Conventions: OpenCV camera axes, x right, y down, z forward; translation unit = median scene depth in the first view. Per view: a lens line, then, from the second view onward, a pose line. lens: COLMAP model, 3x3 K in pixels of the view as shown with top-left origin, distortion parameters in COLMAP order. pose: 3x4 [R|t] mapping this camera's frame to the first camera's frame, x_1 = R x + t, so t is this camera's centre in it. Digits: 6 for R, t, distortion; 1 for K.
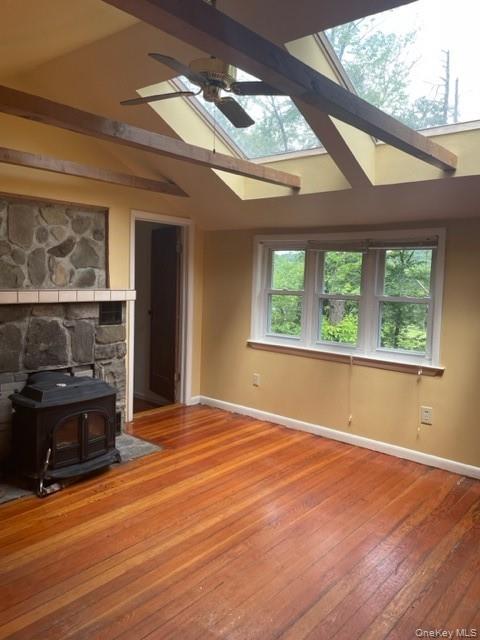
lens RADIAL K [[493.4, 0, 239.7], [0, 493.4, 319.5], [0, 0, 1]] dist [0.092018, -0.036212]
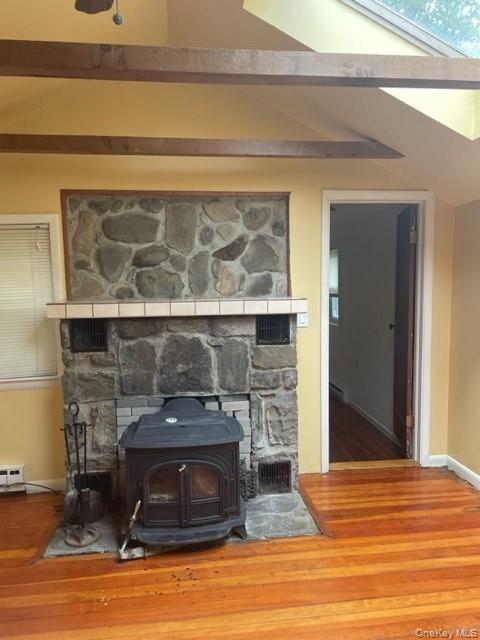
lens RADIAL K [[493.4, 0, 240.0], [0, 493.4, 321.2], [0, 0, 1]] dist [0.092018, -0.036212]
pose [[0.745301, 0.023901, -0.666300, 0.212132], [-0.028169, 0.999594, 0.004348, -0.028217], [0.666133, 0.015529, 0.745671, 0.410244]]
